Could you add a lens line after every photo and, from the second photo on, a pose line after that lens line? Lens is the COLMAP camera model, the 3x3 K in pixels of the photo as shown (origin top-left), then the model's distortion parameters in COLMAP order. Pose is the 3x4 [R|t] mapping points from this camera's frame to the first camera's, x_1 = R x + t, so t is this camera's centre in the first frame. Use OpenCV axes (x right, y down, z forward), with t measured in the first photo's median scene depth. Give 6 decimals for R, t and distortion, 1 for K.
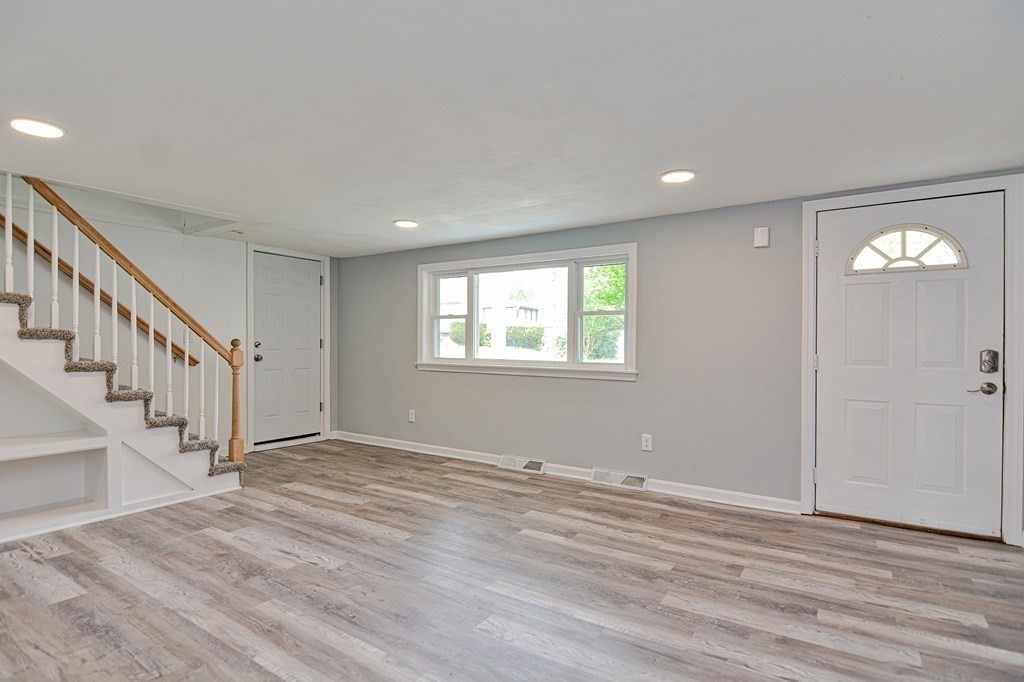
lens RADIAL K [[497.6, 0, 516.3], [0, 497.6, 344.4], [0, 0, 1]] dist [-0.000593, -0.011403]
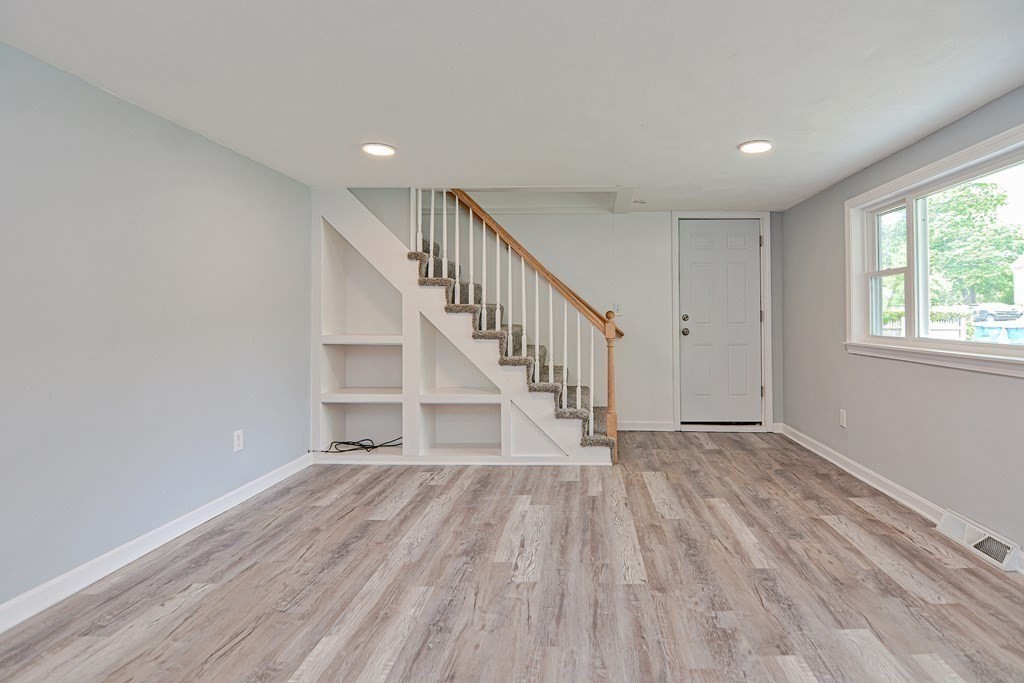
lens RADIAL K [[527.9, 0, 512.4], [0, 527.9, 313.7], [0, 0, 1]] dist [0.002855, -0.011758]
pose [[0.561507, -0.009738, -0.827415, 0.223456], [0.000180, 0.999932, -0.011647, 0.008048], [0.827472, 0.006391, 0.561470, 0.306915]]
